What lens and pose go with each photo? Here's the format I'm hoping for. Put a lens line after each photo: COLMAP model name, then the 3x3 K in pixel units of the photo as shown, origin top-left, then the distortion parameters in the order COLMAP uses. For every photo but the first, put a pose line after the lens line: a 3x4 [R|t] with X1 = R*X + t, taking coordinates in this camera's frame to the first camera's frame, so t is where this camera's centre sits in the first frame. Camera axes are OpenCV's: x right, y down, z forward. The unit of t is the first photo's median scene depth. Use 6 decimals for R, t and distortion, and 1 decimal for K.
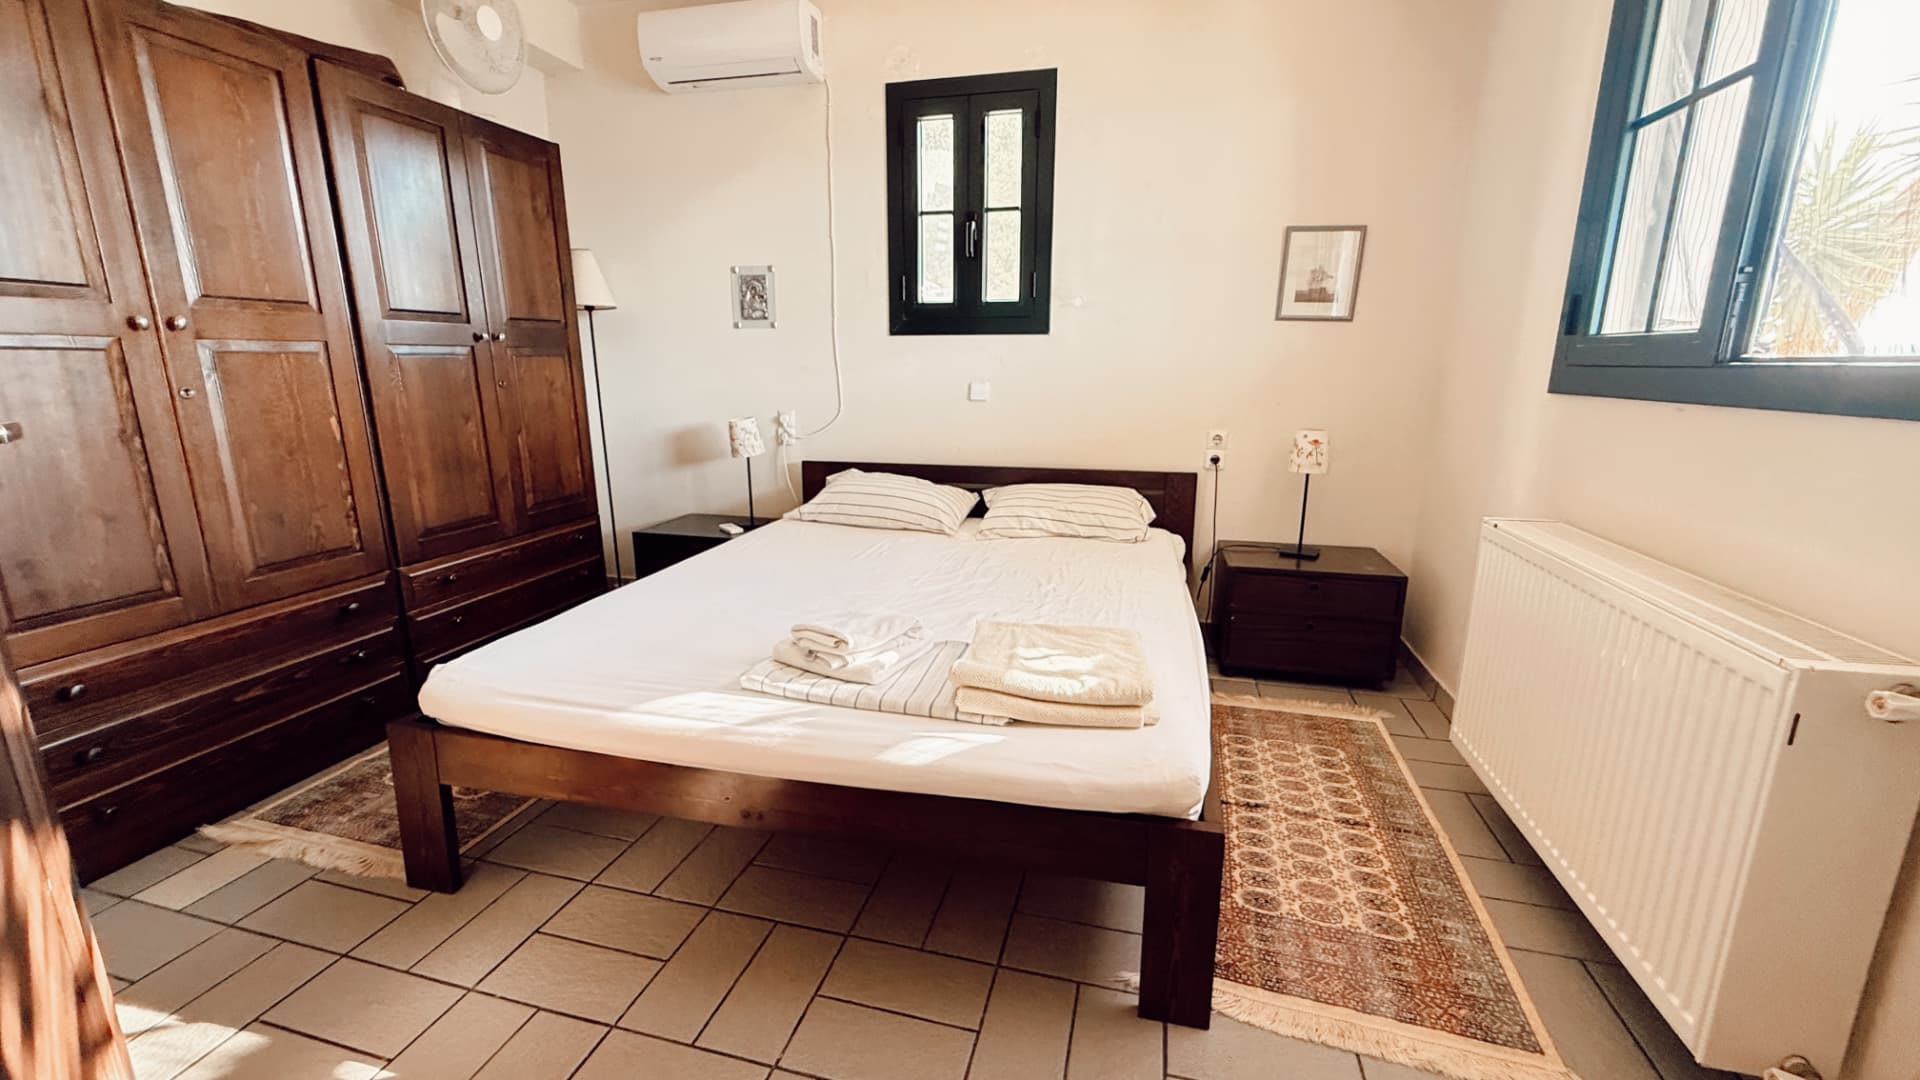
lens RADIAL K [[768.4, 0, 953.9], [0, 768.4, 540.7], [0, 0, 1]] dist [0.001334, 0.000180]
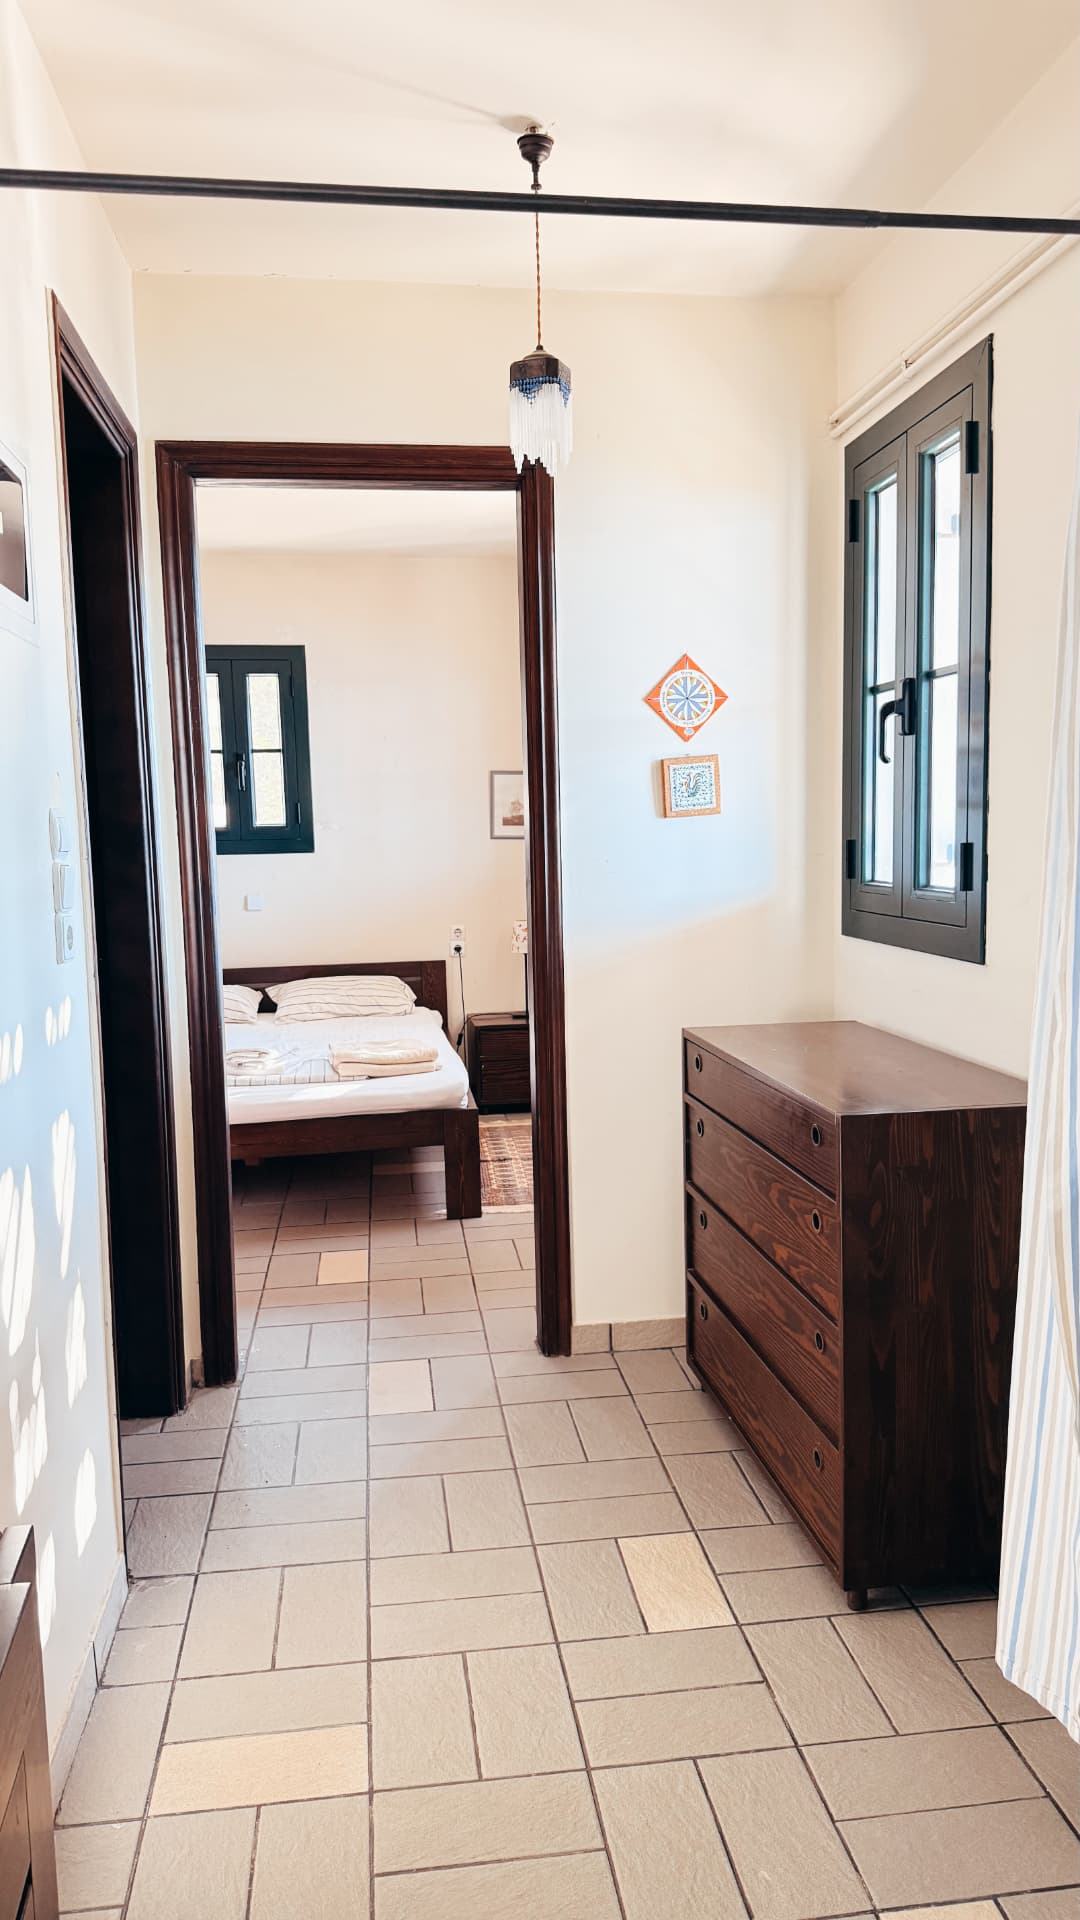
lens RADIAL K [[1354.6, 0, 537.9], [0, 1354.6, 970.3], [0, 0, 1]] dist [0.149172, -0.283756]
pose [[0.925921, -0.063023, 0.372423, -0.411587], [0.108869, 0.988668, -0.103363, 0.194977], [-0.361688, 0.136251, 0.922289, -1.221058]]
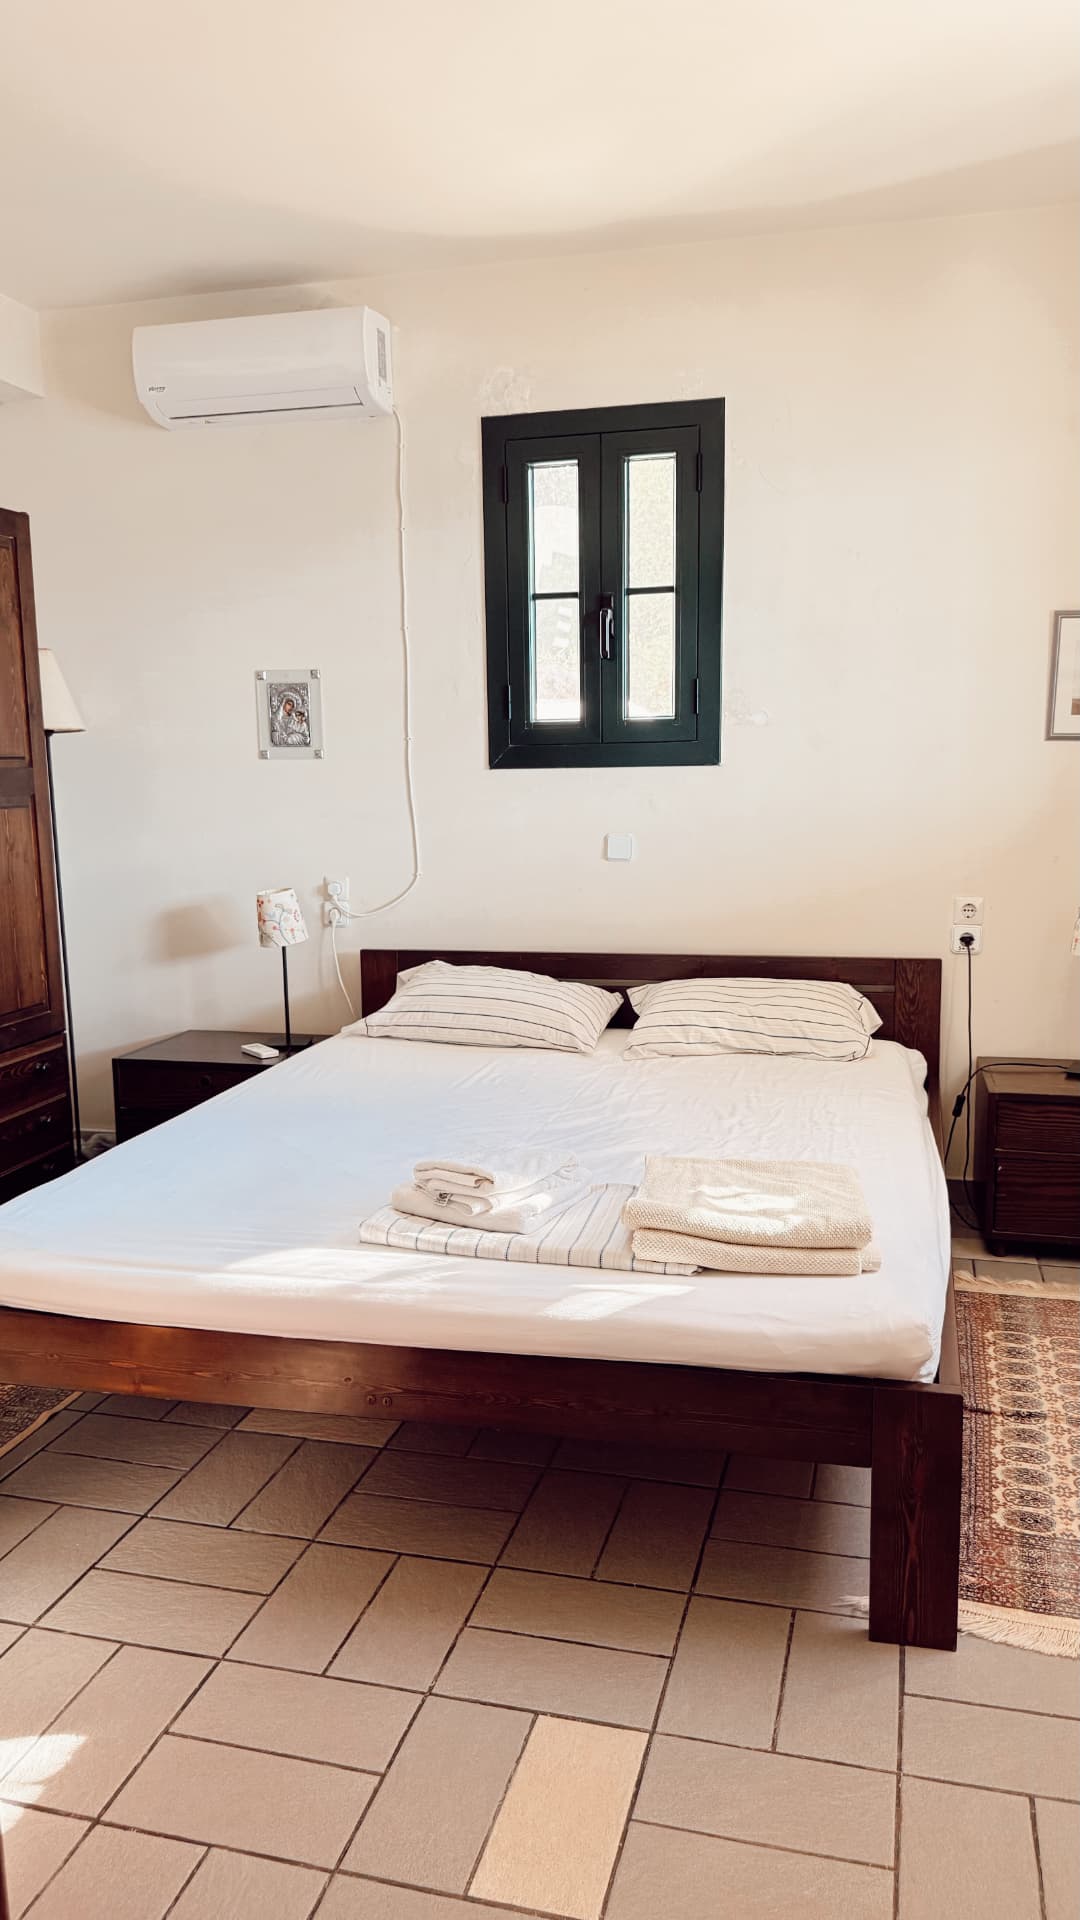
lens RADIAL K [[1354.6, 0, 537.9], [0, 1354.6, 970.3], [0, 0, 1]] dist [0.149172, -0.283756]
pose [[0.999872, -0.015762, -0.002834, -0.047838], [0.015494, 0.996854, -0.077731, 0.013669], [0.004050, 0.077677, 0.996970, -0.259008]]
